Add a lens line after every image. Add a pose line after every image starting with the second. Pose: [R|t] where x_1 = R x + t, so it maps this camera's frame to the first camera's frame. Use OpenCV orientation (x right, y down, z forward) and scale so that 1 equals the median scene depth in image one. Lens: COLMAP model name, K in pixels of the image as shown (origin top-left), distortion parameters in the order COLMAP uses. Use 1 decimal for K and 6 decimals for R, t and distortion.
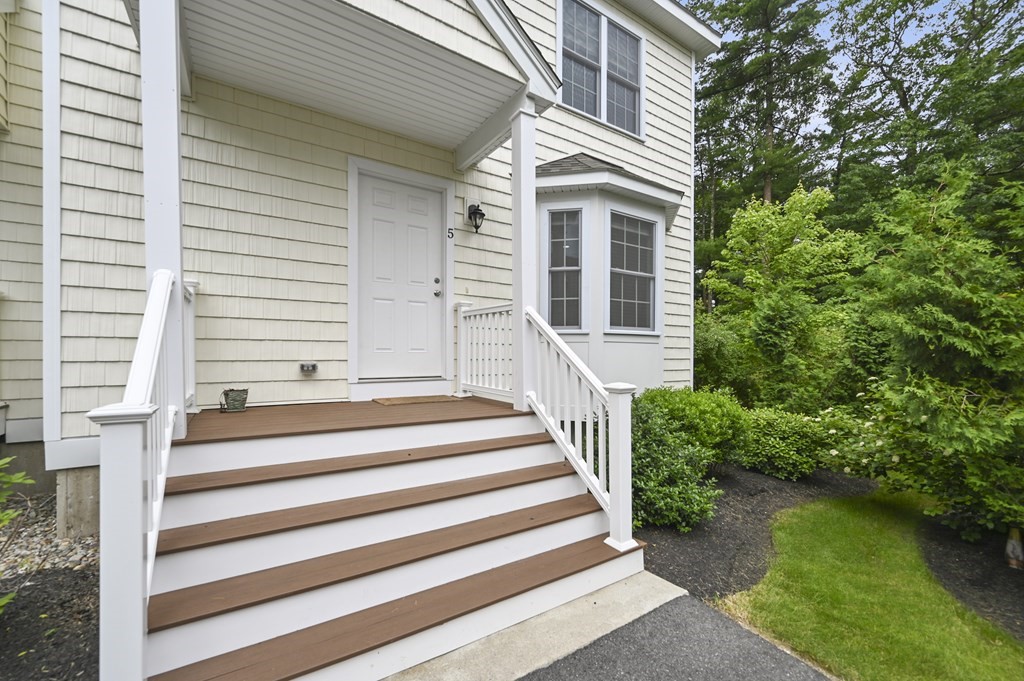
lens RADIAL K [[416.1, 0, 516.9], [0, 416.1, 355.3], [0, 0, 1]] dist [0.000148, 0.000409]
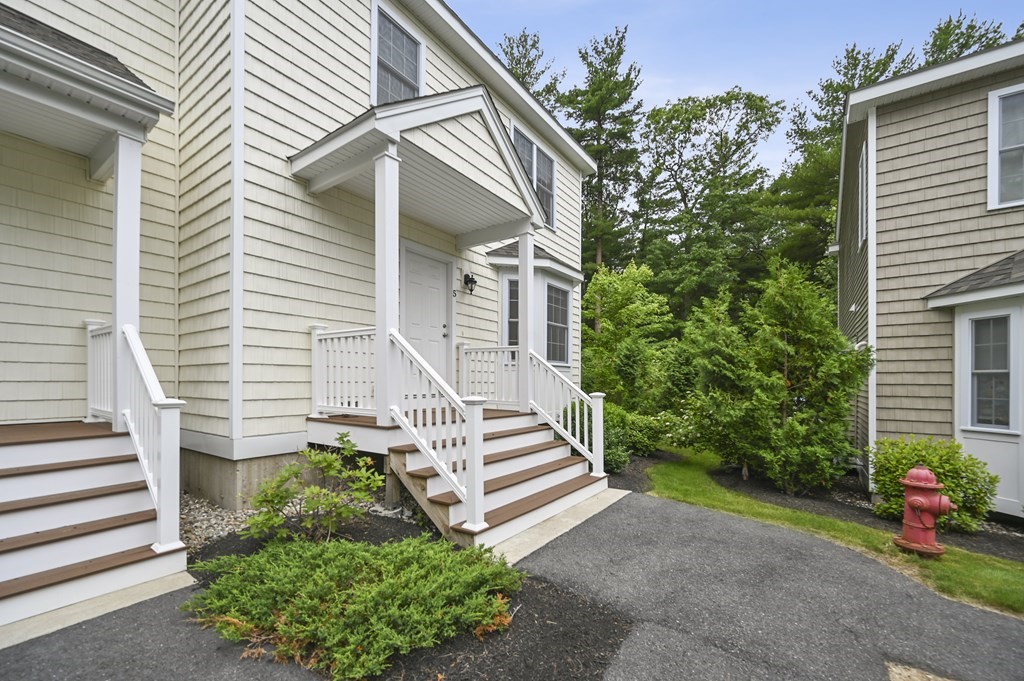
lens RADIAL K [[416.1, 0, 508.3], [0, 416.1, 379.4], [0, 0, 1]] dist [0.000148, 0.000409]
pose [[0.934901, 0.002590, 0.354898, -0.482701], [-0.000736, 0.999985, -0.005359, 0.008689], [-0.354907, 0.004749, 0.934889, -0.389433]]
